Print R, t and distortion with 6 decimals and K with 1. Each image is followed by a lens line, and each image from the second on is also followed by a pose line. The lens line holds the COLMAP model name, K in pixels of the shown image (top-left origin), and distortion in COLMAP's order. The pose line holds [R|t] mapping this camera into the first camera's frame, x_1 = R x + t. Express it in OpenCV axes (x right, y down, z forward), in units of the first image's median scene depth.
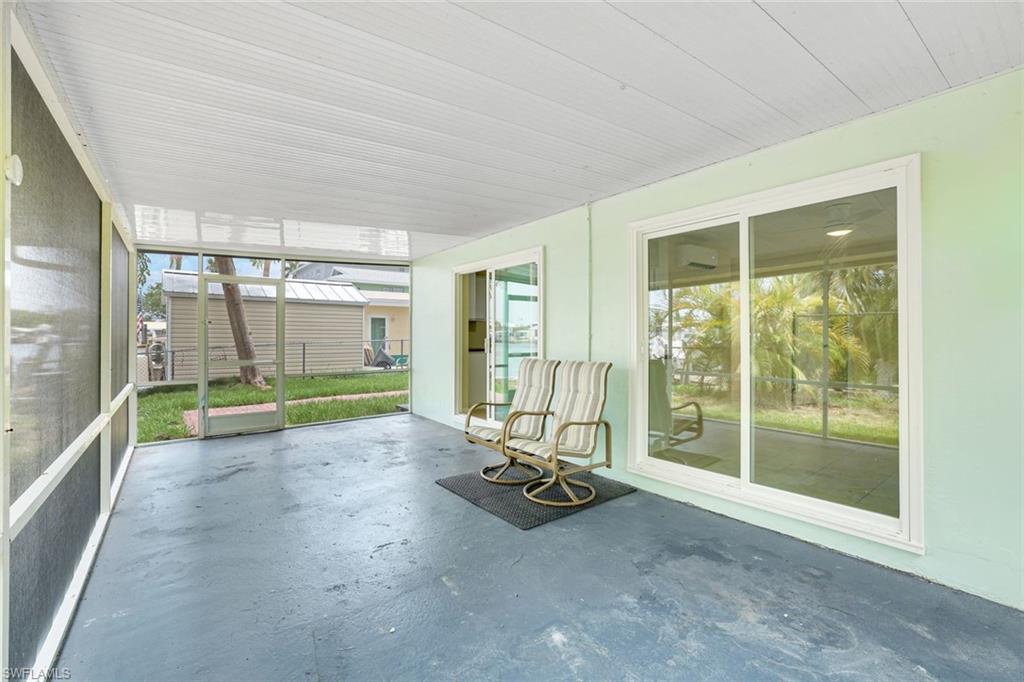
lens RADIAL K [[444.9, 0, 506.8], [0, 444.9, 336.8], [0, 0, 1]] dist [-0.032408, 0.013783]
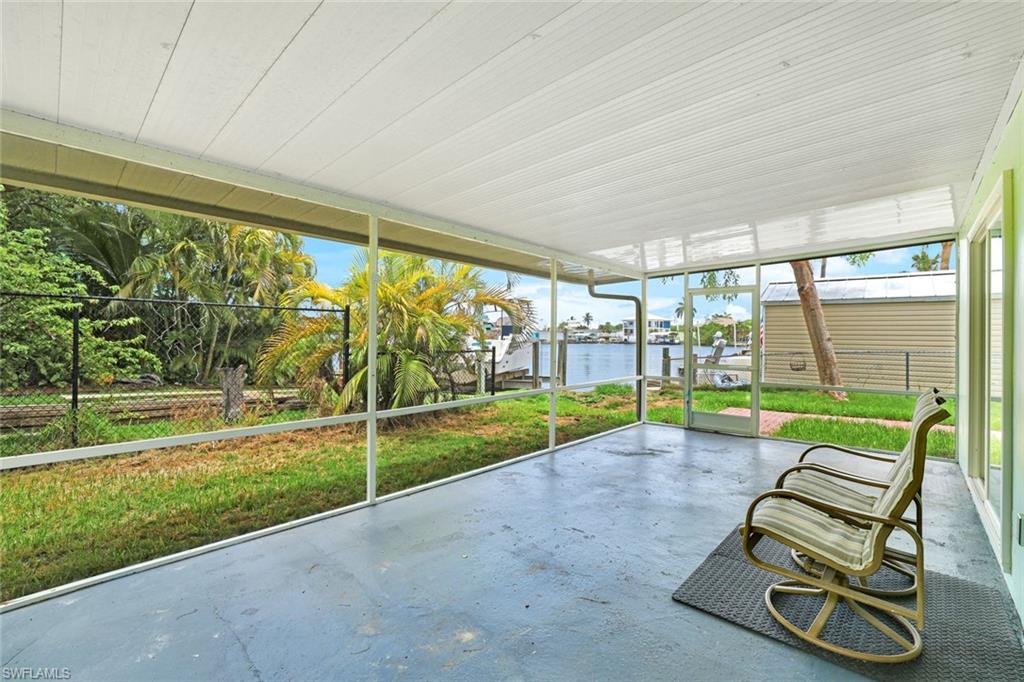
lens RADIAL K [[444.9, 0, 506.8], [0, 444.9, 336.8], [0, 0, 1]] dist [-0.032408, 0.013783]
pose [[0.170073, -0.001946, -0.985429, 0.305158], [-0.009558, 0.999948, -0.003624, -0.004704], [0.985385, 0.010035, 0.170046, 0.240027]]
